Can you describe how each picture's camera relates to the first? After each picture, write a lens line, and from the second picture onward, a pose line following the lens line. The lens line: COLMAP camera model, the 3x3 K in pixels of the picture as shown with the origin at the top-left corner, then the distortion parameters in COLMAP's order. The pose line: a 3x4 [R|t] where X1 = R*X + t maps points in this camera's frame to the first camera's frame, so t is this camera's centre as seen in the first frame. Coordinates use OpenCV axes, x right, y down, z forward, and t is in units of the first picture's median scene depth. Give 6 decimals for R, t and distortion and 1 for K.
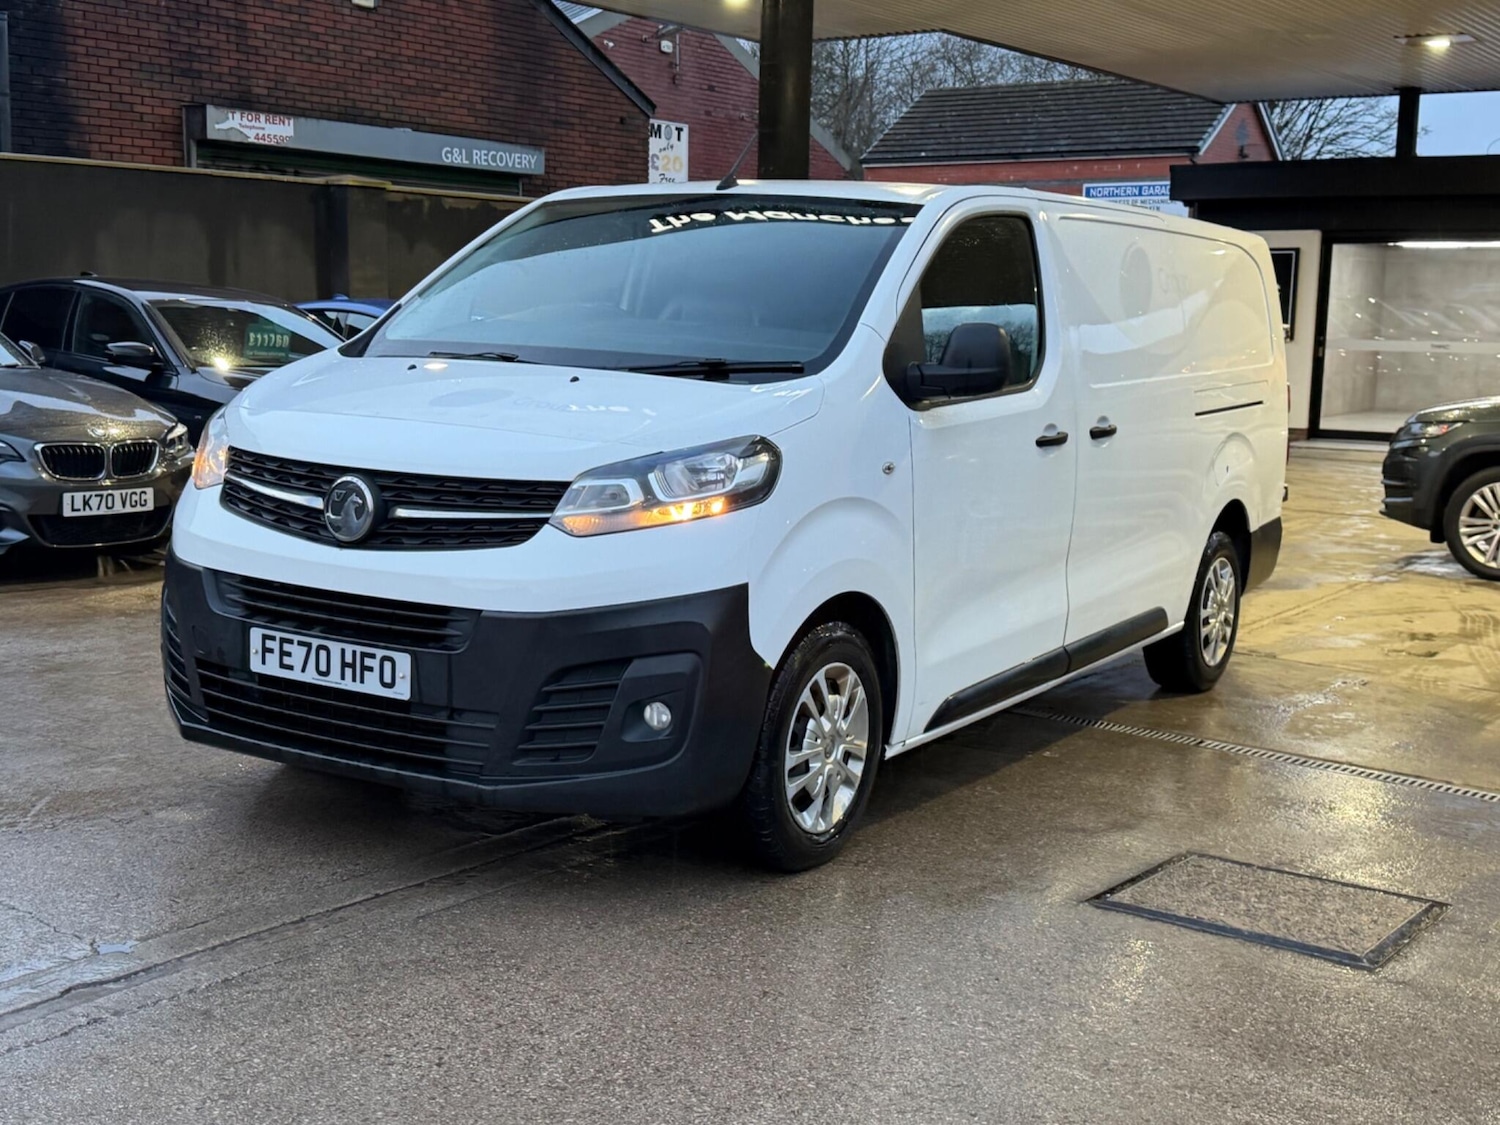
lens RADIAL K [[1781.7, 0, 750.0], [0, 1781.7, 562.5], [0, 0, 1]] dist [0.170975, -0.384424]
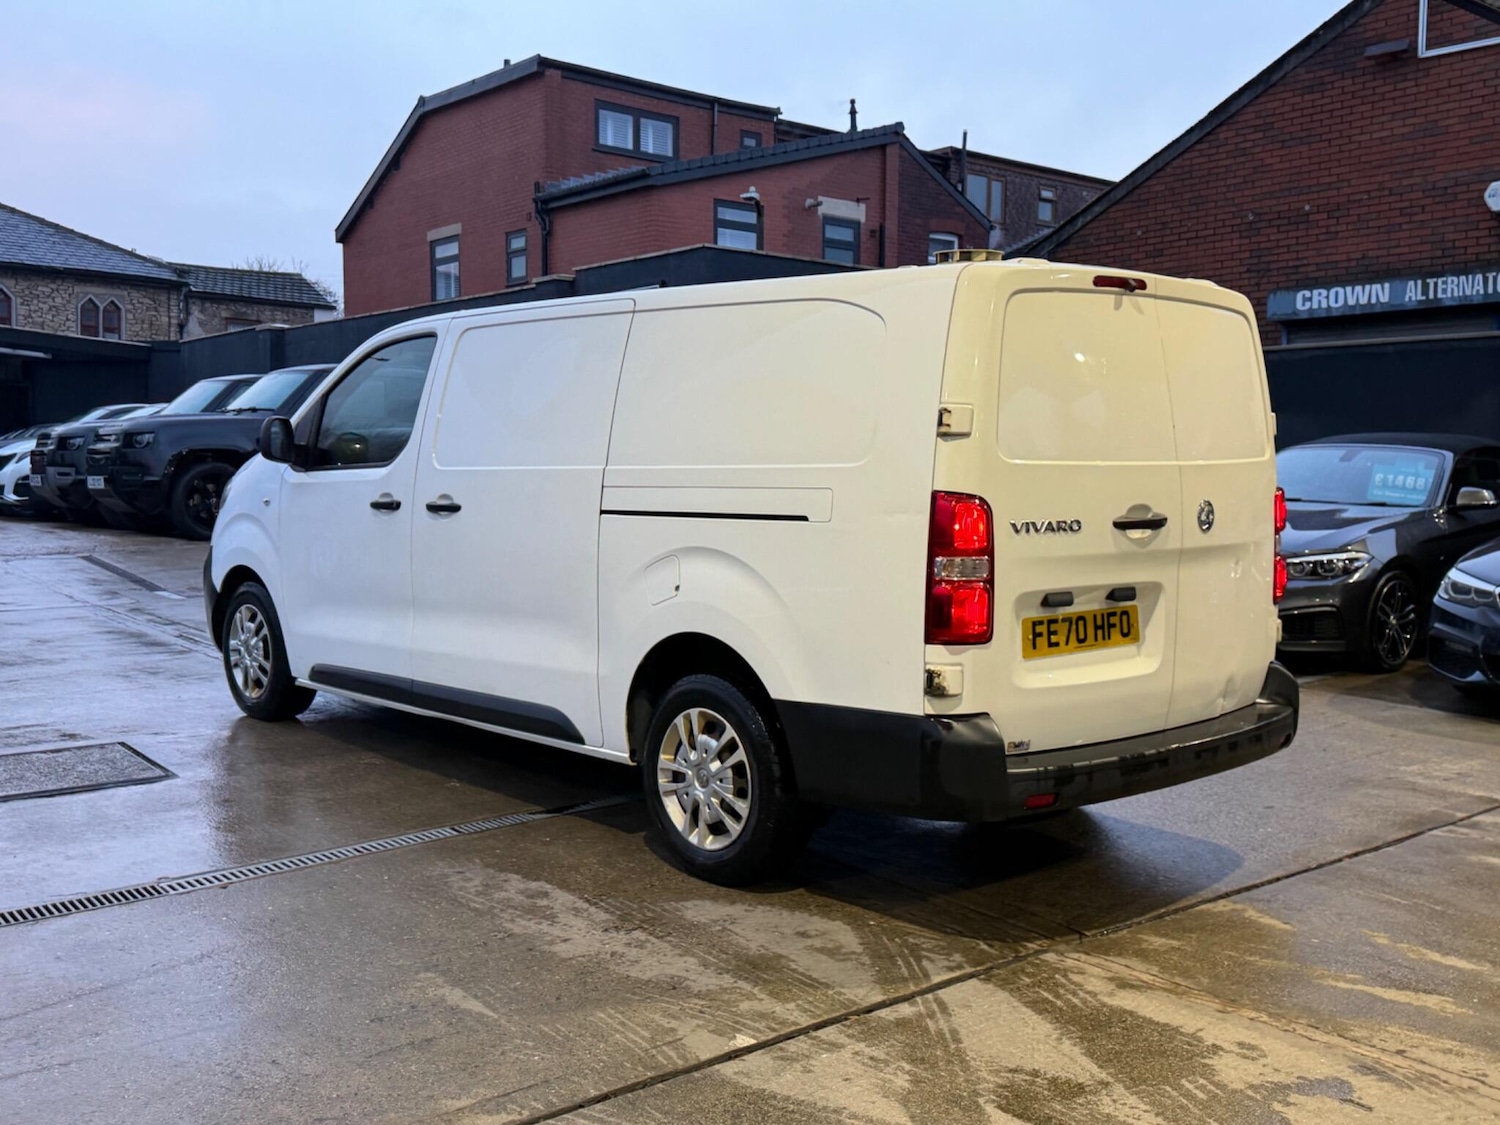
lens RADIAL K [[1461.8, 0, 744.9], [0, 1461.8, 544.6], [0, 0, 1]] dist [0.152452, -0.304934]
pose [[-0.259682, 0.028787, -0.965265, 1.349815], [-0.154664, 0.985413, 0.070997, -0.186554], [0.953228, 0.167729, -0.251442, 1.818062]]
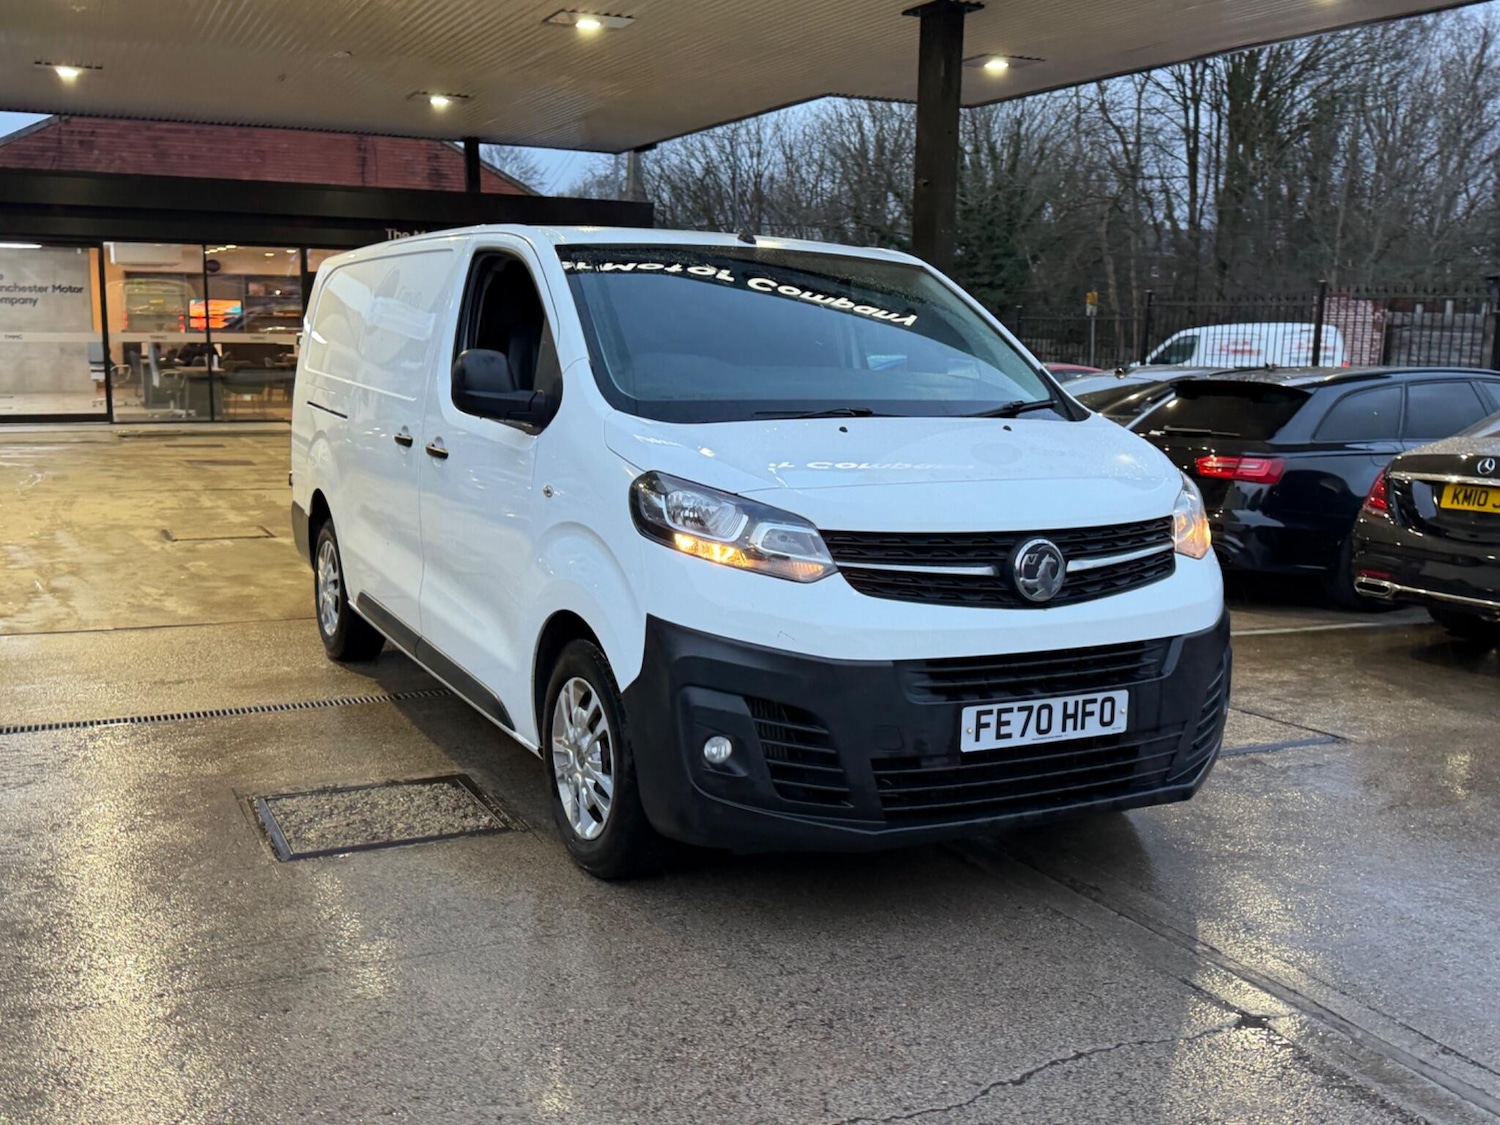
lens RADIAL K [[1458.7, 0, 744.7], [0, 1458.7, 562.5], [0, 0, 1]] dist [0.151634, -0.294192]
pose [[0.517507, -0.154048, 0.841698, -0.941906], [0.117486, 0.987137, 0.108432, -0.134393], [-0.847575, 0.042774, 0.528949, 0.640830]]
